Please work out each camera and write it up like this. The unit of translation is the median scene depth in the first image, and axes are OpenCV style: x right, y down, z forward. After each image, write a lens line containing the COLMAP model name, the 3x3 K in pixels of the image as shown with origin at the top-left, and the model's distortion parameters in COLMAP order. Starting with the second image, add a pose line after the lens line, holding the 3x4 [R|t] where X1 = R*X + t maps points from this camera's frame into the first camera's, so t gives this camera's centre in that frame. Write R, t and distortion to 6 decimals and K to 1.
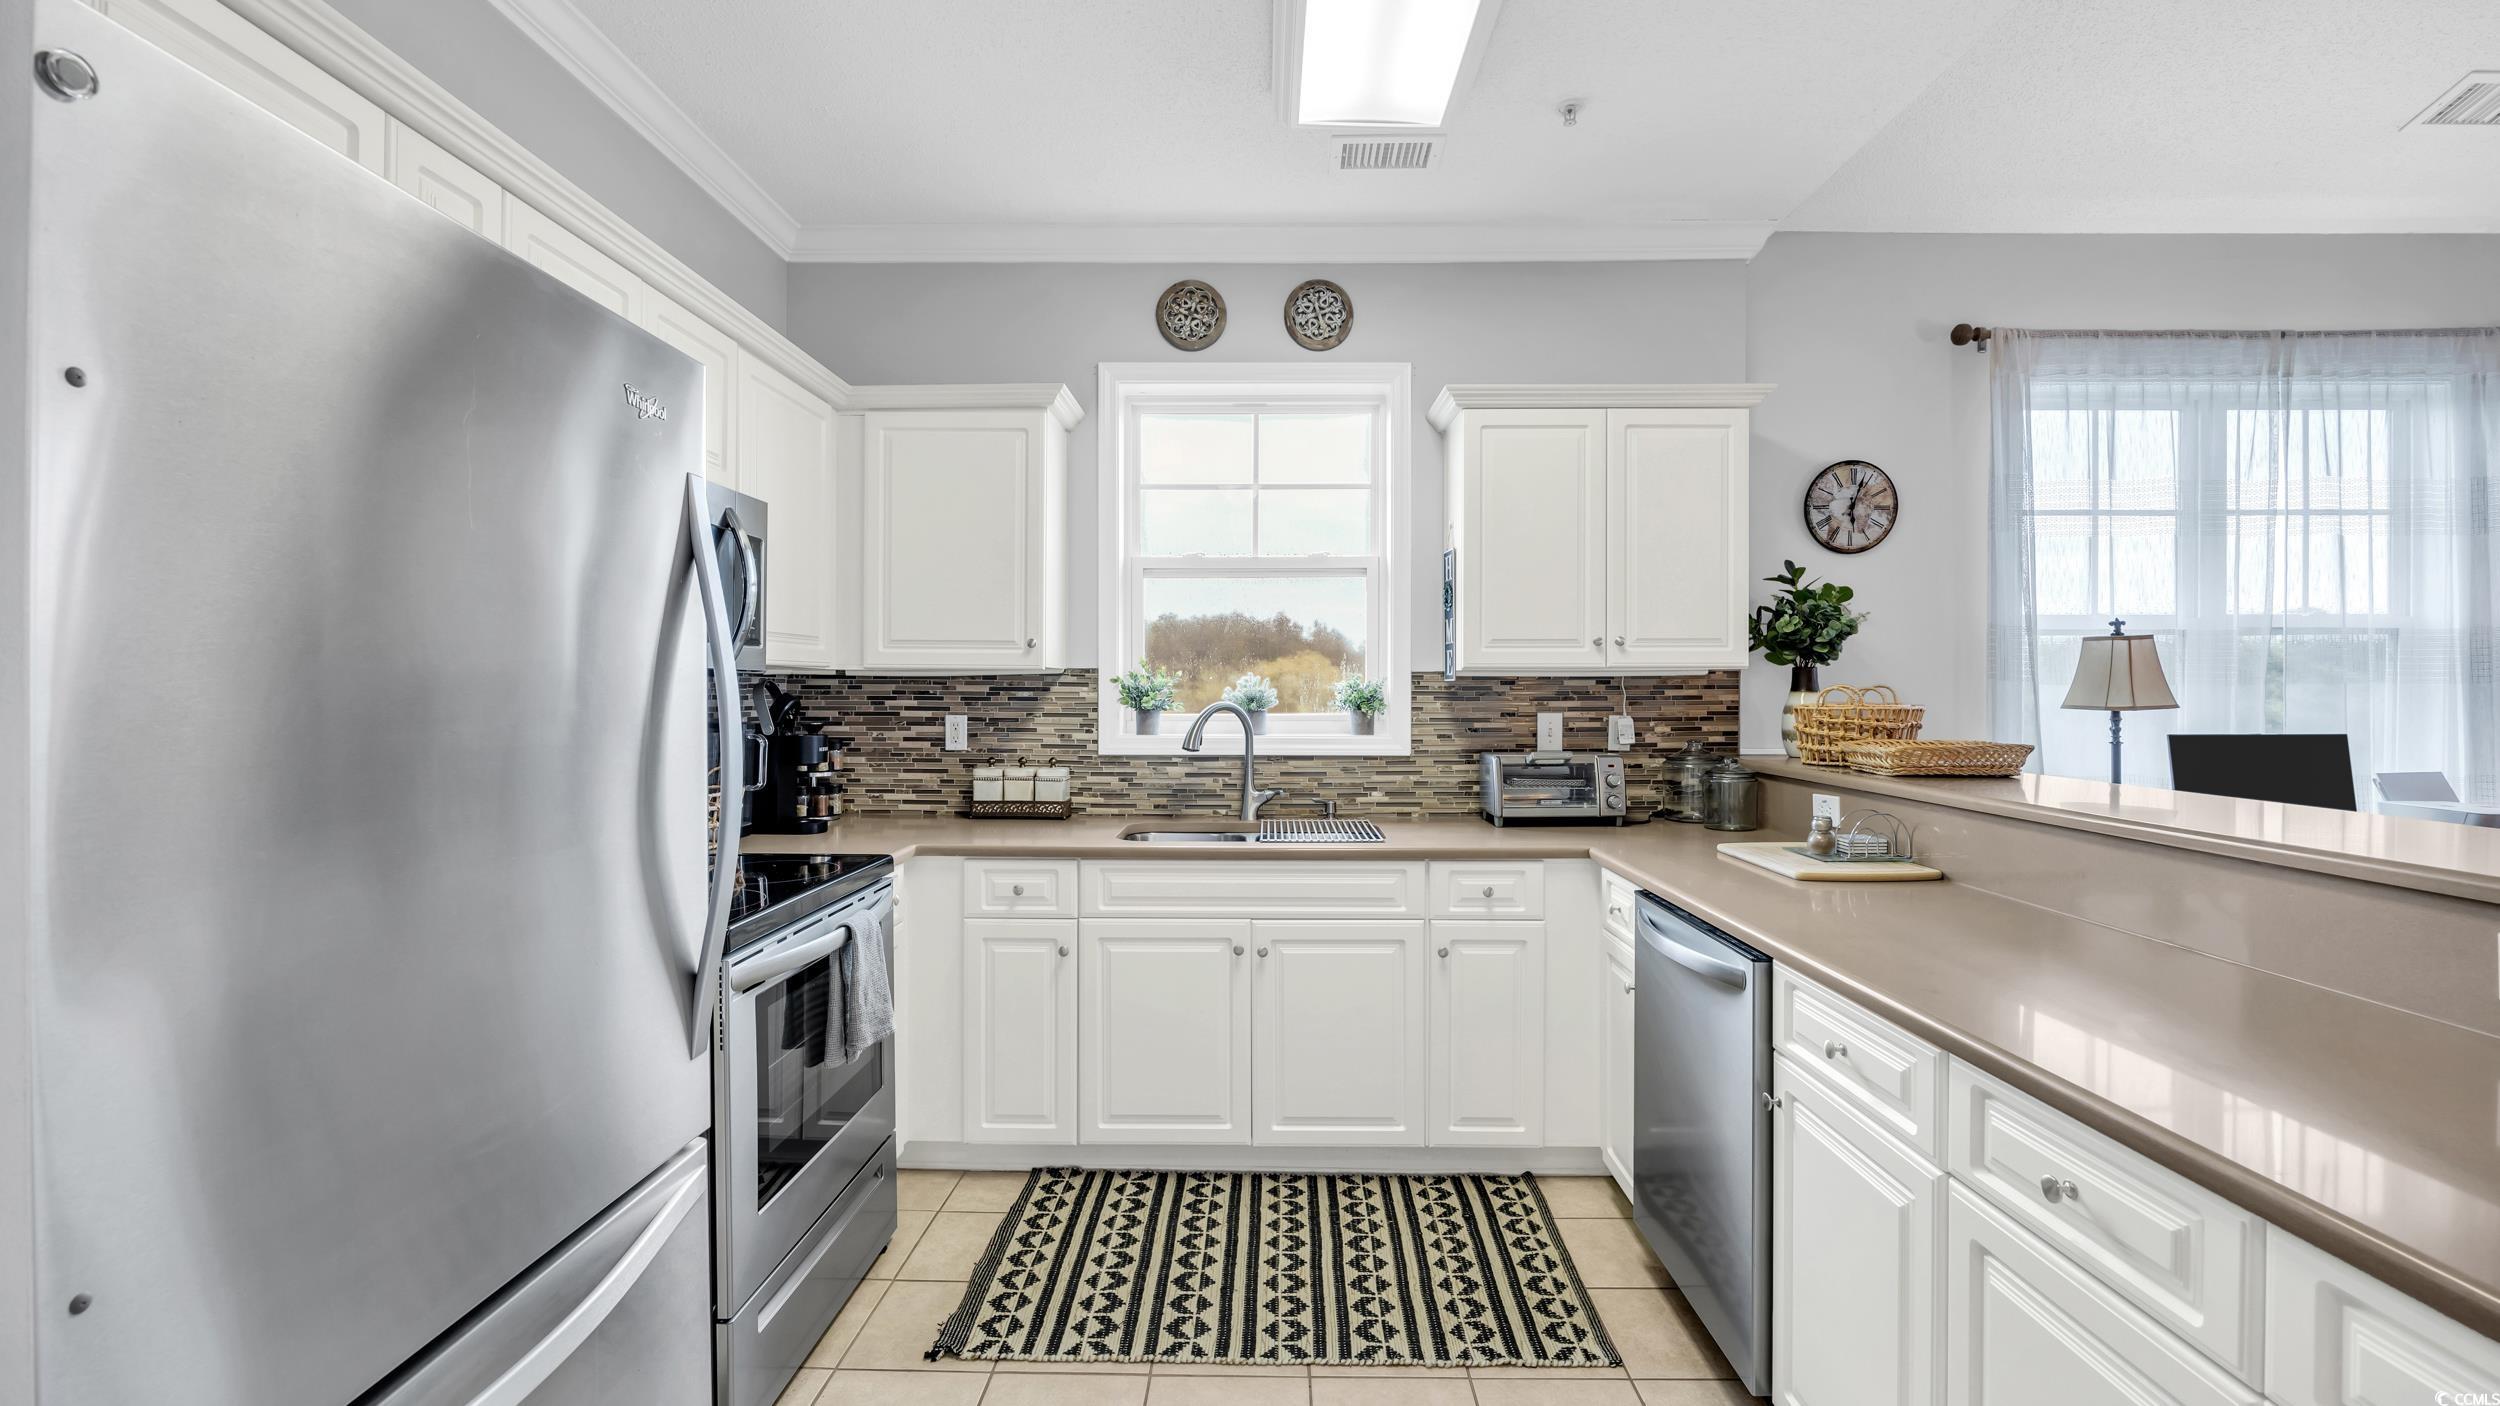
lens RADIAL K [[1051.0, 0, 1274.0], [0, 1051.0, 699.0], [0, 0, 1]] dist [-0.009077, -0.000004]
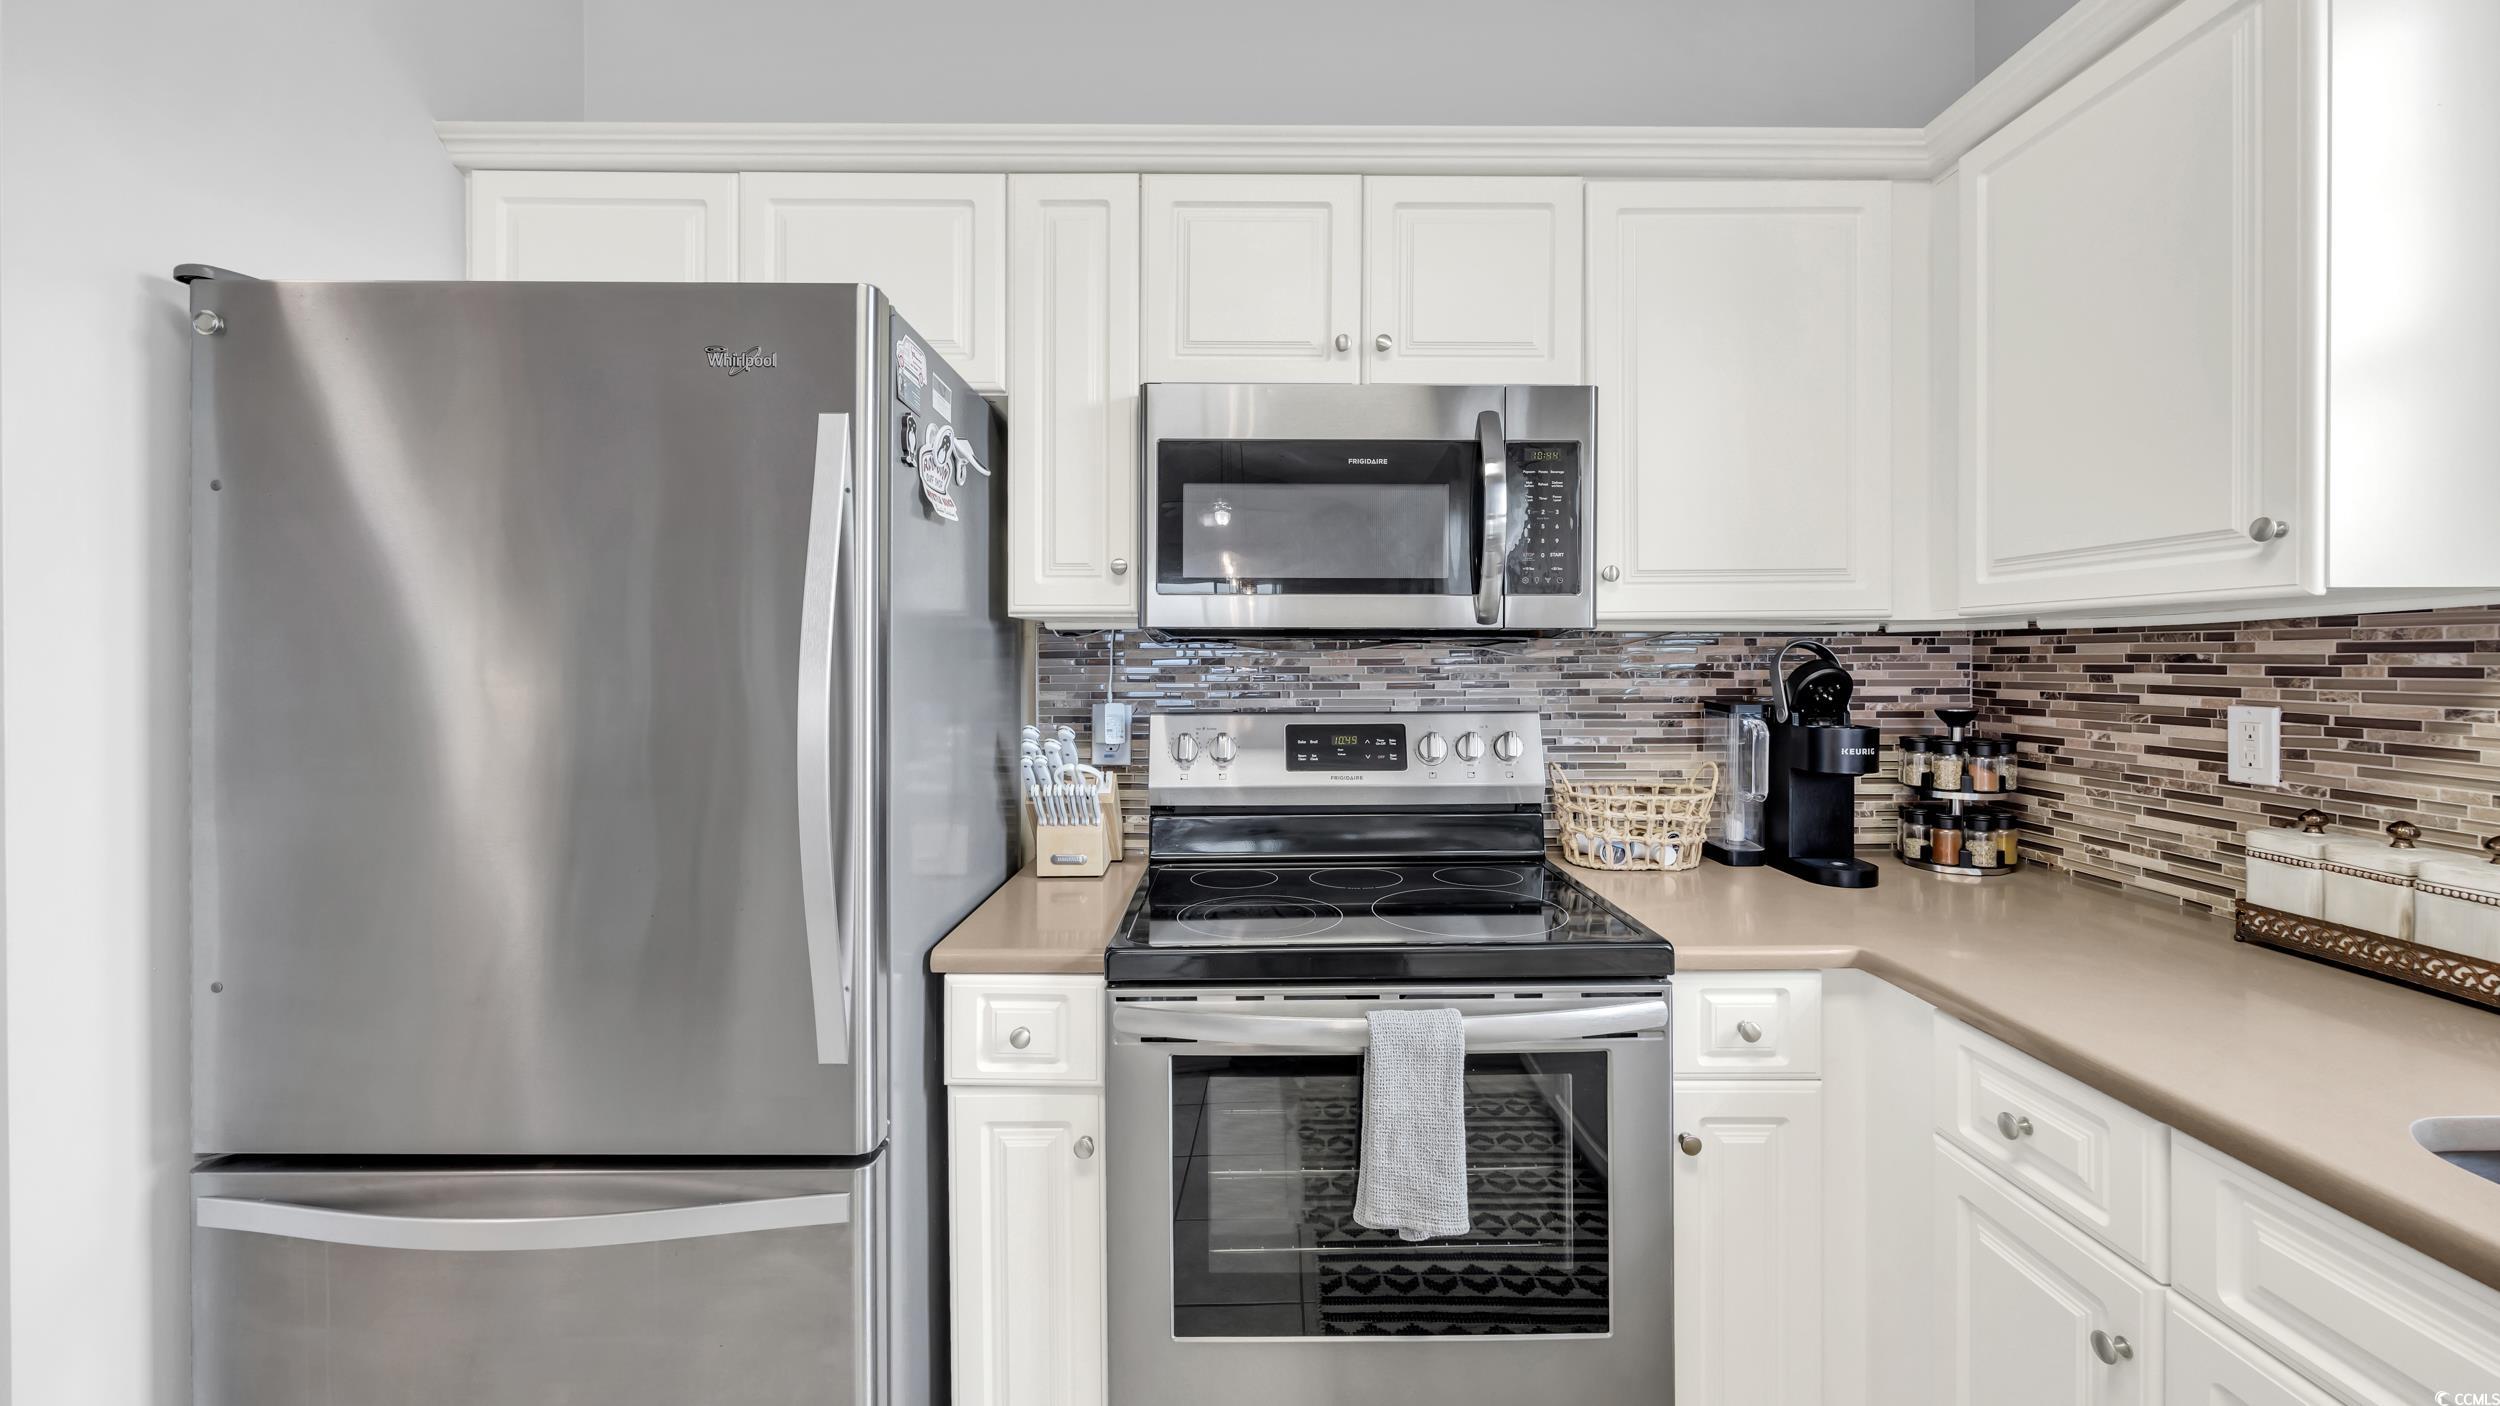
lens RADIAL K [[970.3, 0, 1258.0], [0, 970.3, 672.2], [0, 0, 1]] dist [-0.002148, 0.000144]
pose [[0.018758, 0.007666, -0.999795, 0.110251], [-0.005895, 0.999954, 0.007557, -0.000337], [0.999807, 0.005752, 0.018802, 0.558891]]
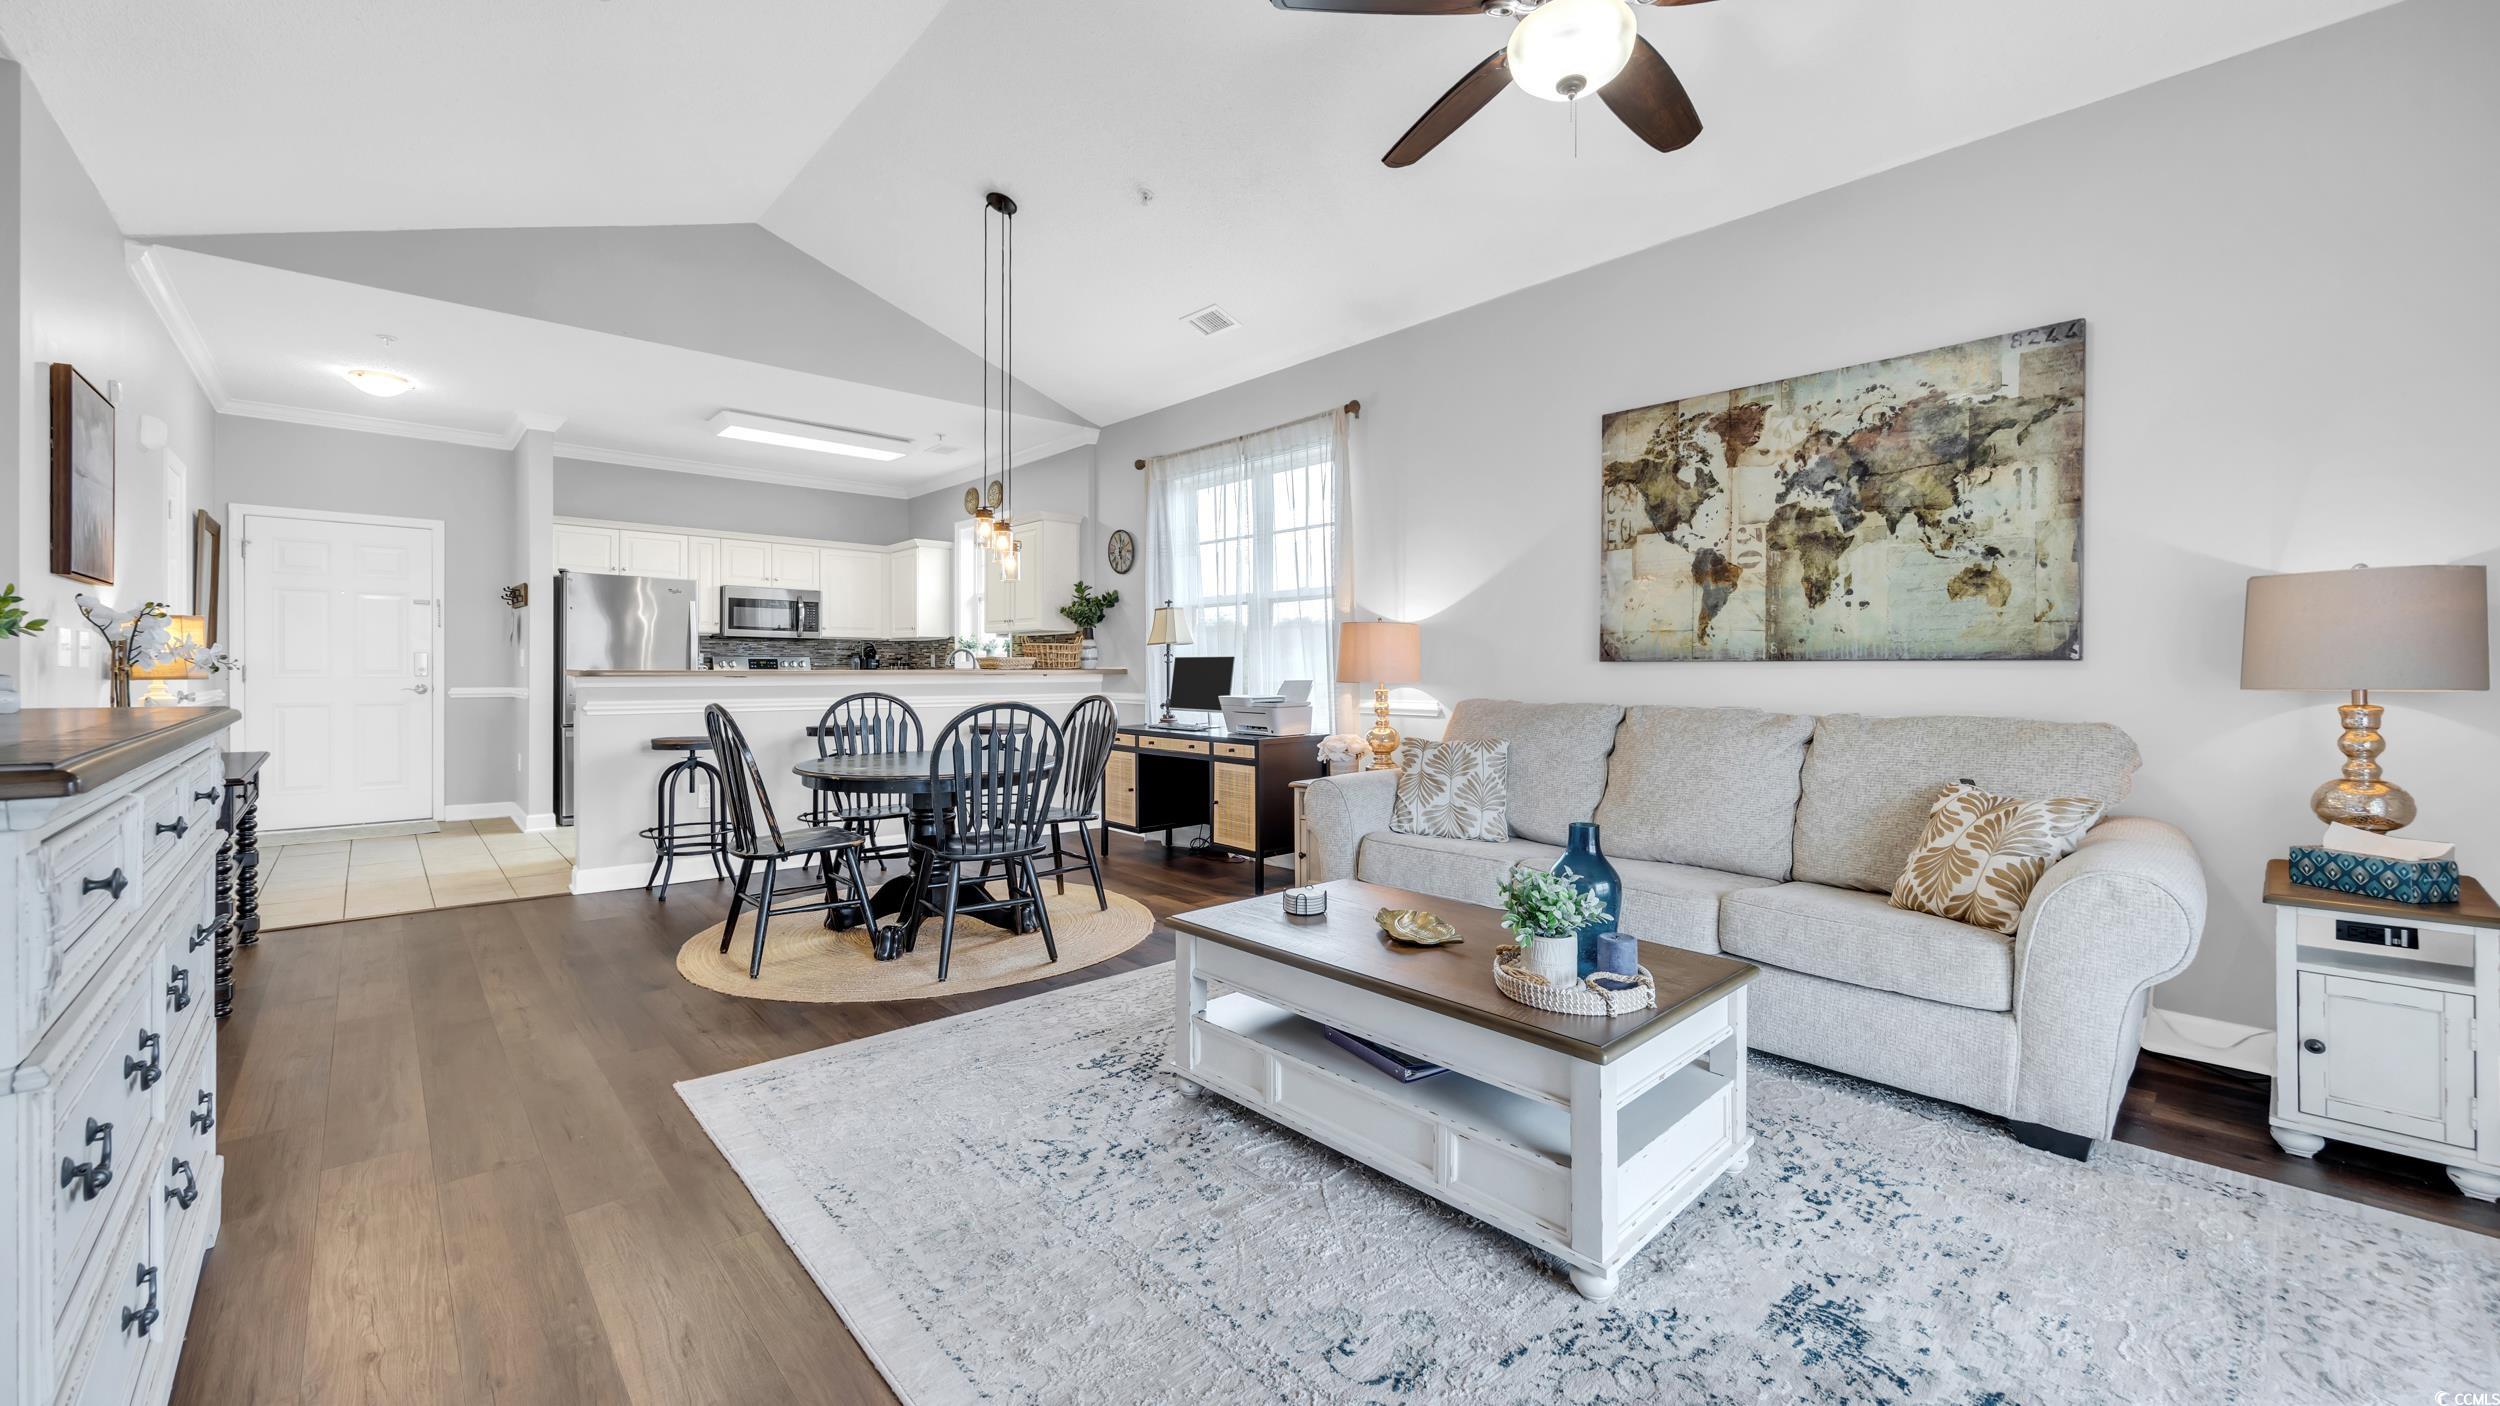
lens RADIAL K [[970.3, 0, 1258.0], [0, 970.3, 672.2], [0, 0, 1]] dist [-0.002148, 0.000144]
pose [[0.679707, 0.005095, -0.733466, 2.202687], [-0.009630, 0.999952, -0.001978, 0.061626], [0.733420, 0.008407, 0.679724, -0.128852]]
